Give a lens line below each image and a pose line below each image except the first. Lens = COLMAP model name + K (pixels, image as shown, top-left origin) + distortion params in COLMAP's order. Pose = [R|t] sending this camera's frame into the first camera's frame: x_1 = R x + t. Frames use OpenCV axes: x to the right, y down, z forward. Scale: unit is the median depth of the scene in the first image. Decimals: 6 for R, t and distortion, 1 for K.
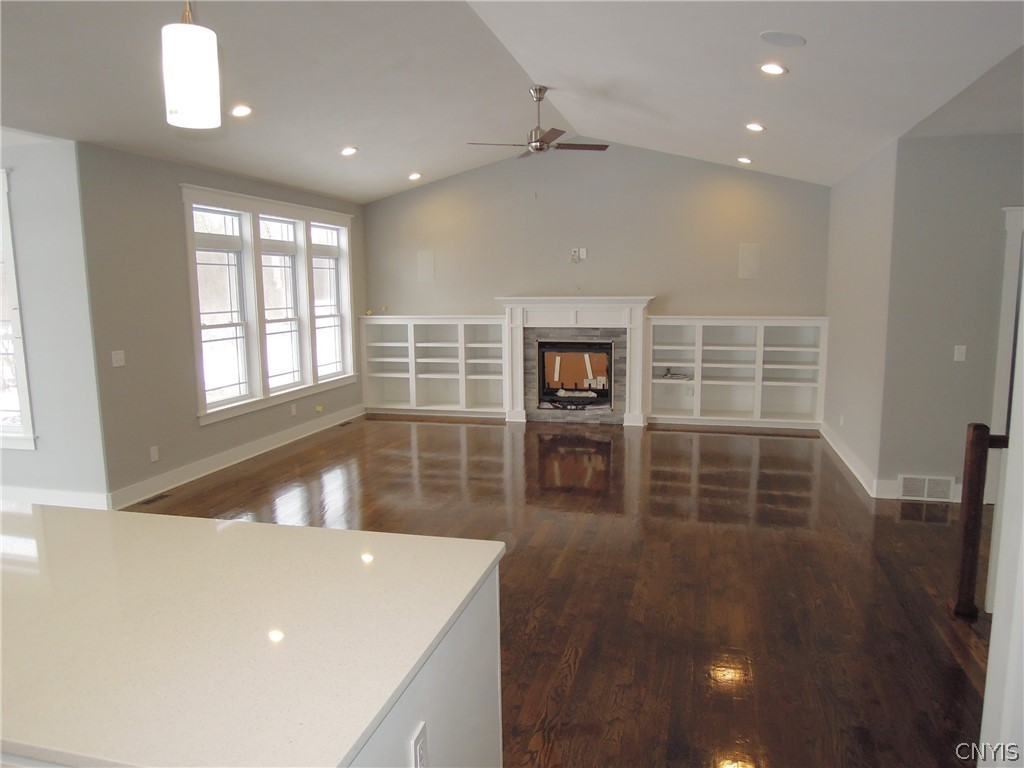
lens RADIAL K [[735.3, 0, 512.0], [0, 735.3, 384.0], [0, 0, 1]] dist [-0.024538, 0.002377]
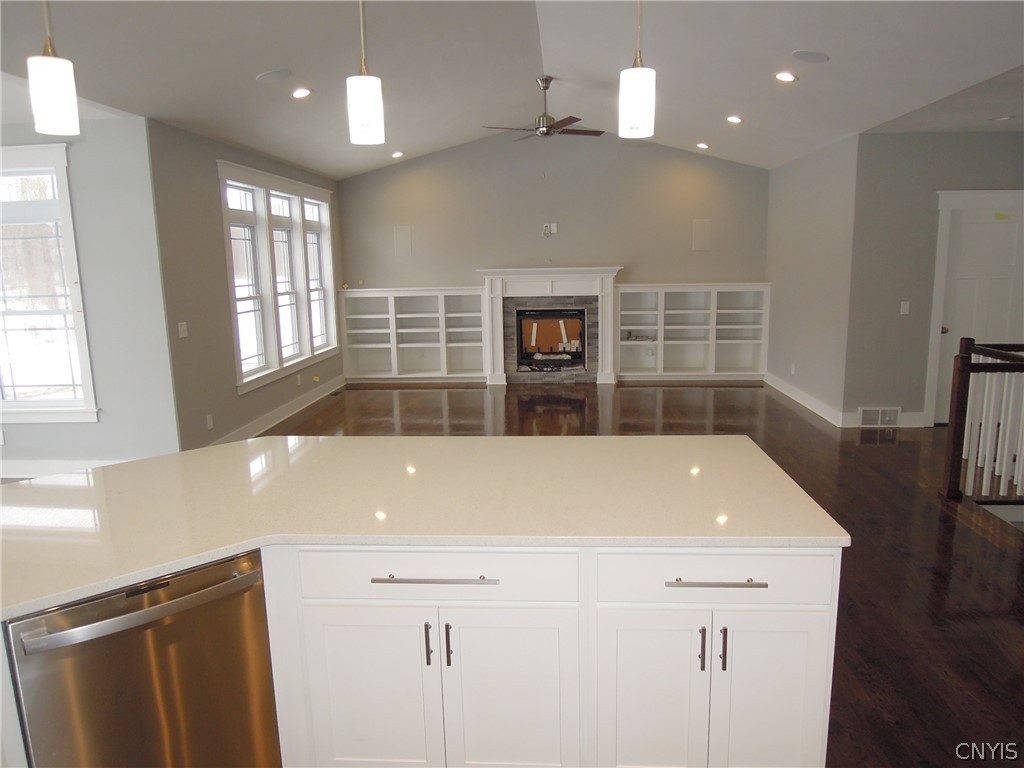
lens RADIAL K [[735.3, 0, 512.0], [0, 735.3, 384.0], [0, 0, 1]] dist [-0.024538, 0.002377]
pose [[0.982076, -0.039677, 0.184263, -0.180513], [0.033879, 0.998830, 0.034509, 0.014268], [-0.185417, -0.027648, 0.982271, -0.071010]]
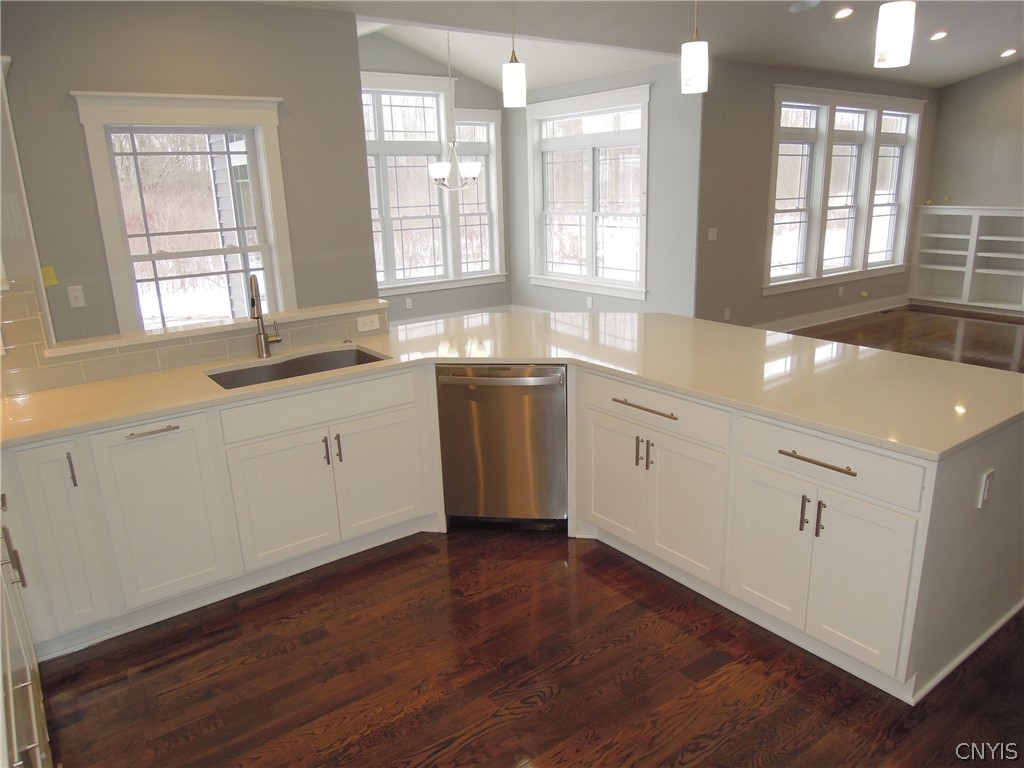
lens RADIAL K [[735.3, 0, 512.0], [0, 735.3, 384.0], [0, 0, 1]] dist [-0.024538, 0.002377]
pose [[0.780857, 0.161241, -0.603542, -0.002946], [-0.072226, 0.982940, 0.169155, 0.019586], [0.620520, -0.088494, 0.779181, -0.144673]]
